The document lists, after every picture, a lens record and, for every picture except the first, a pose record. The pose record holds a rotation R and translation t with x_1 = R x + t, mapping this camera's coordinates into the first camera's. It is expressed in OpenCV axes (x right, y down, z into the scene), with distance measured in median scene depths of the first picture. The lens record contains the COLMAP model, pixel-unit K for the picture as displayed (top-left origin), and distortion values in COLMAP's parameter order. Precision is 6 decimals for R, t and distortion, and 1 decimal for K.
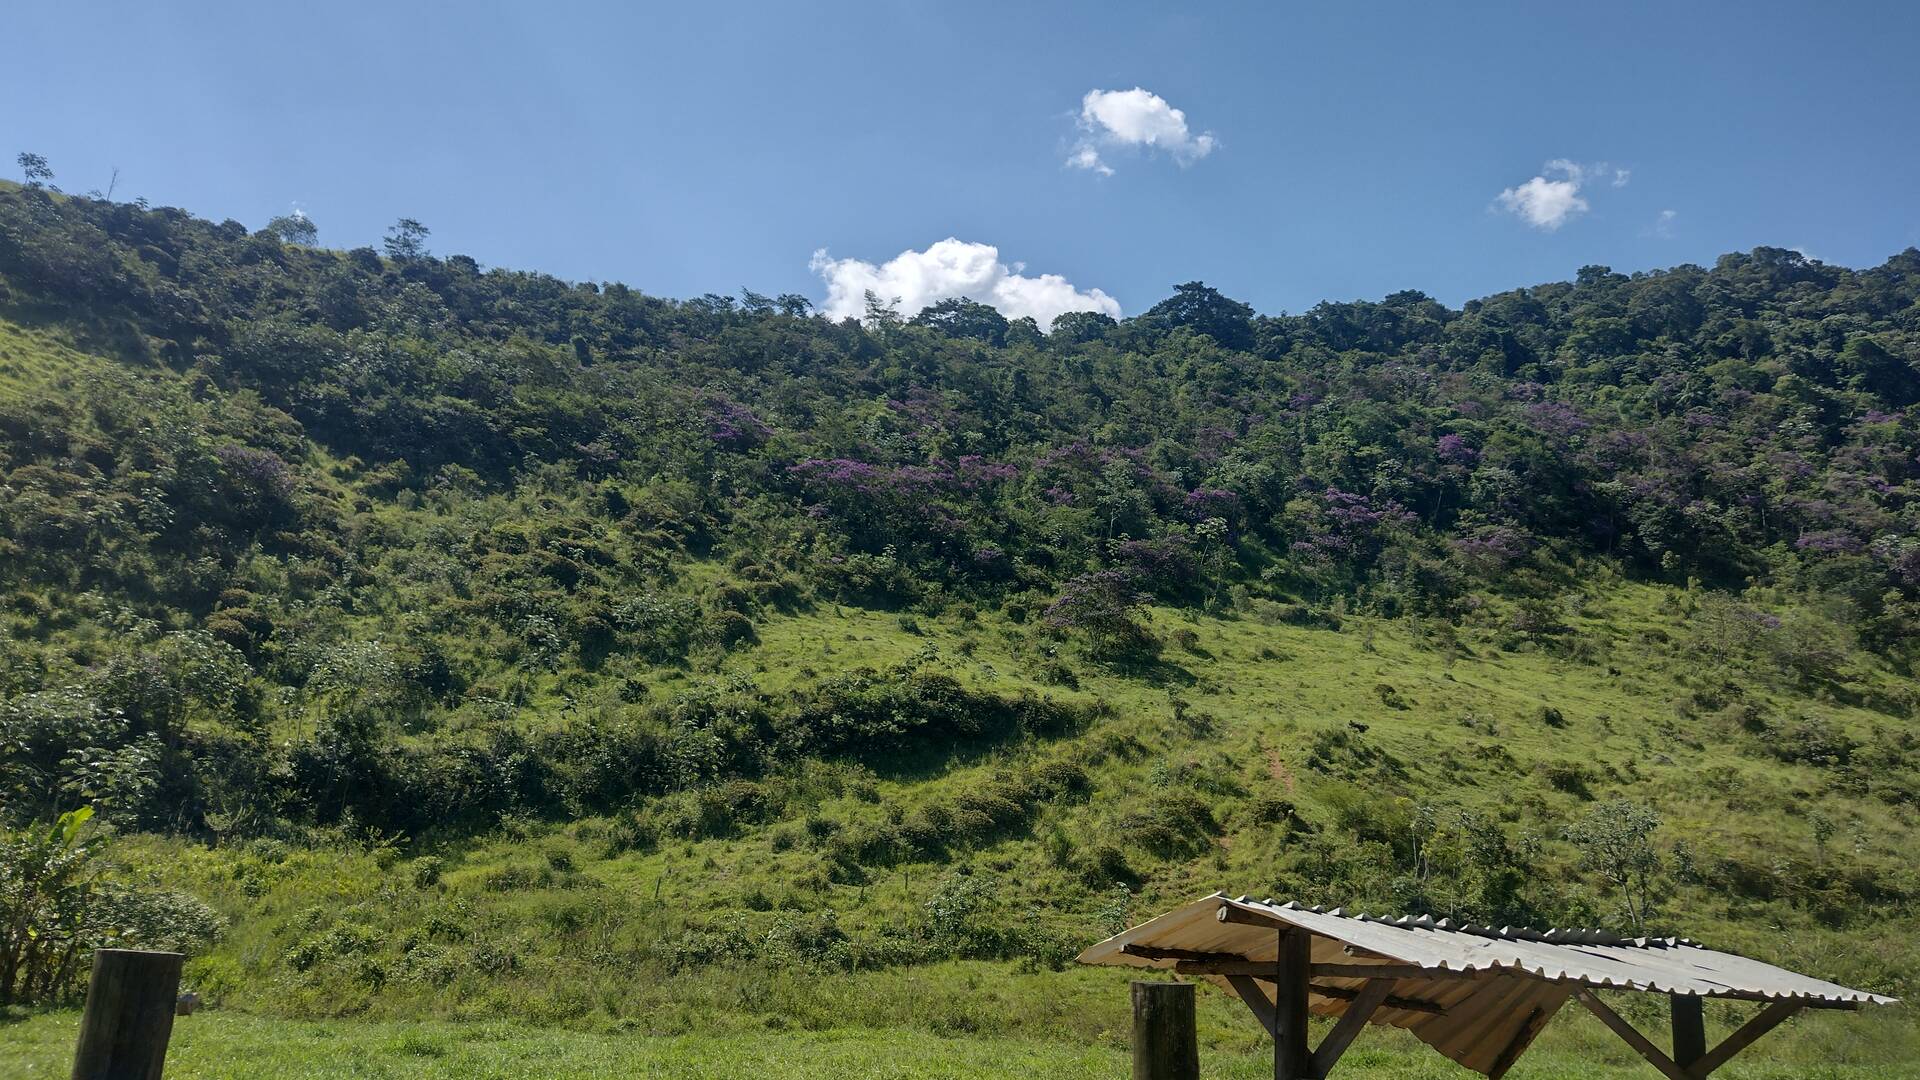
lens RADIAL K [[1403.1, 0, 964.3], [0, 1403.1, 544.7], [0, 0, 1]] dist [0.111841, -0.188821]
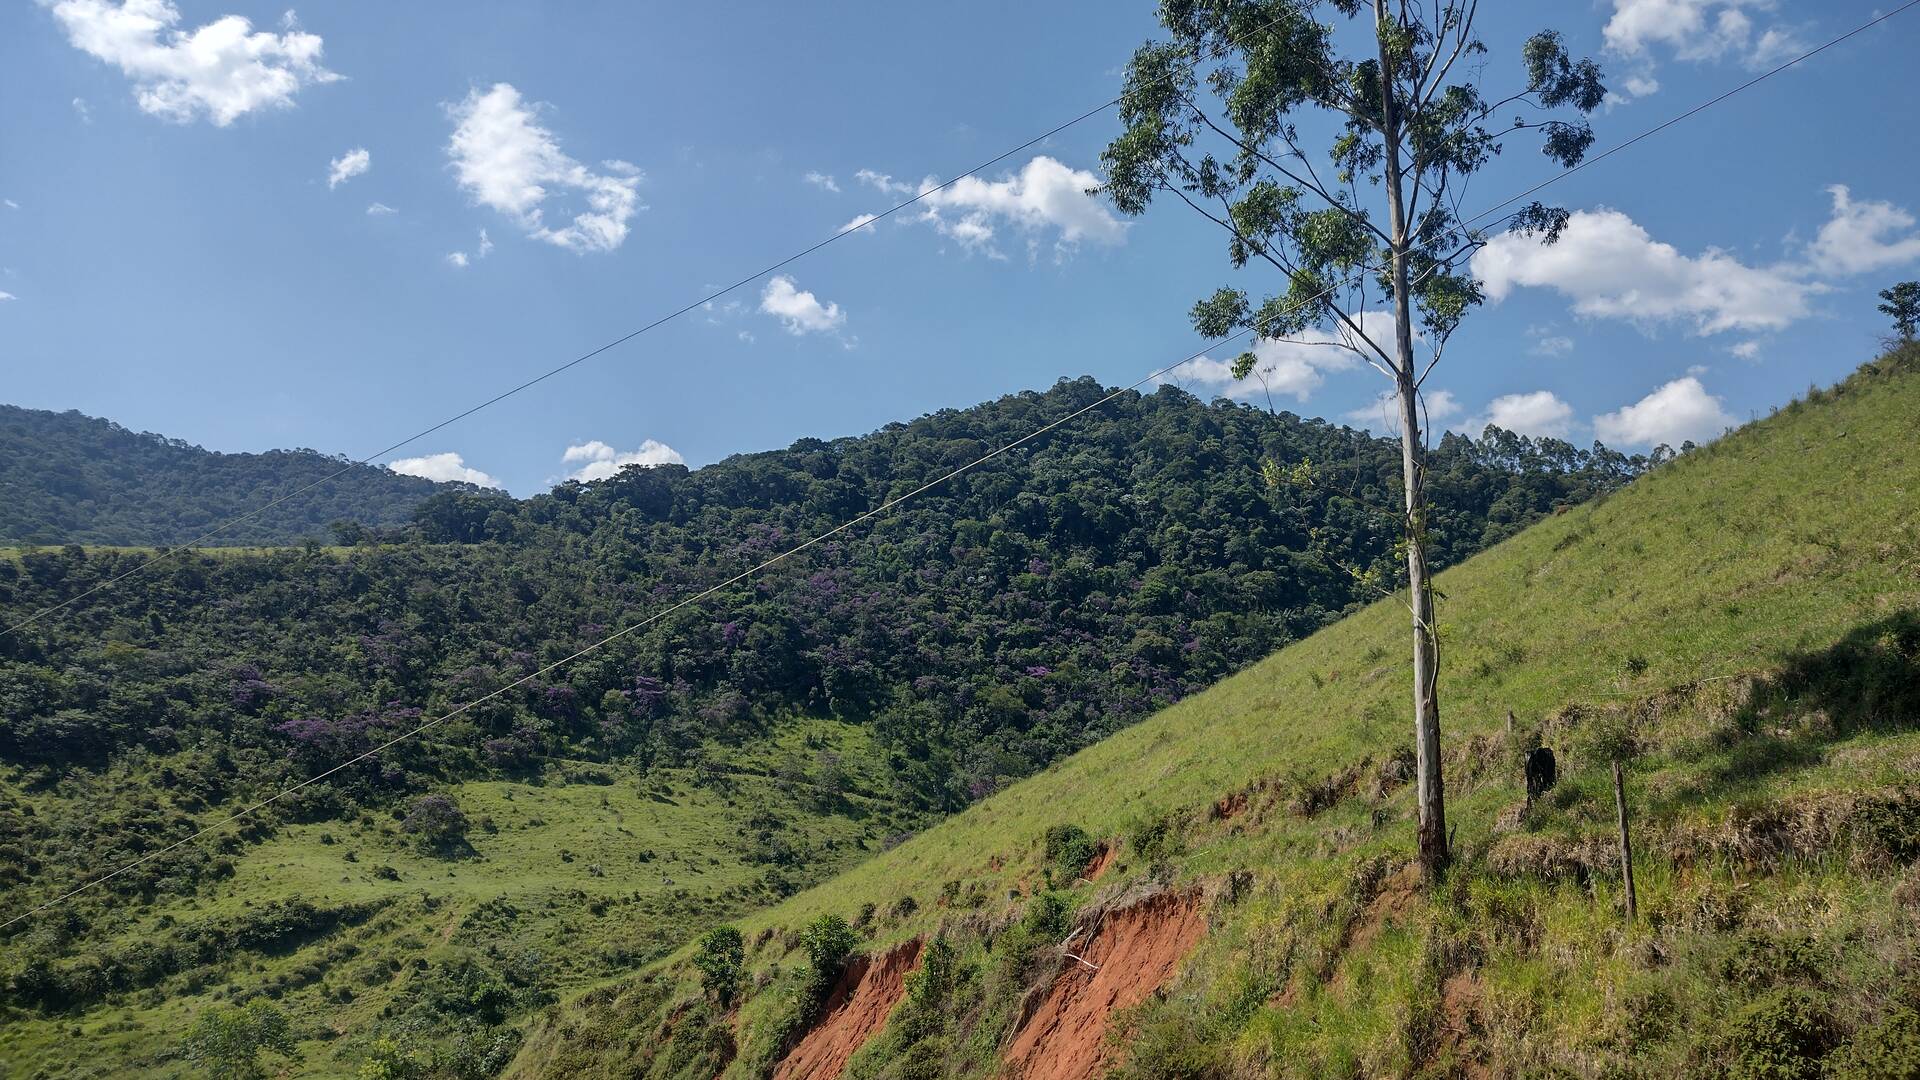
lens RADIAL K [[1437.5, 0, 967.8], [0, 1437.5, 520.5], [0, 0, 1]] dist [0.003027, -0.005232]
pose [[0.977859, -0.034792, 0.206352, 0.574155], [0.019190, 0.996836, 0.077136, -0.685929], [-0.208382, -0.071468, 0.975433, -1.499904]]
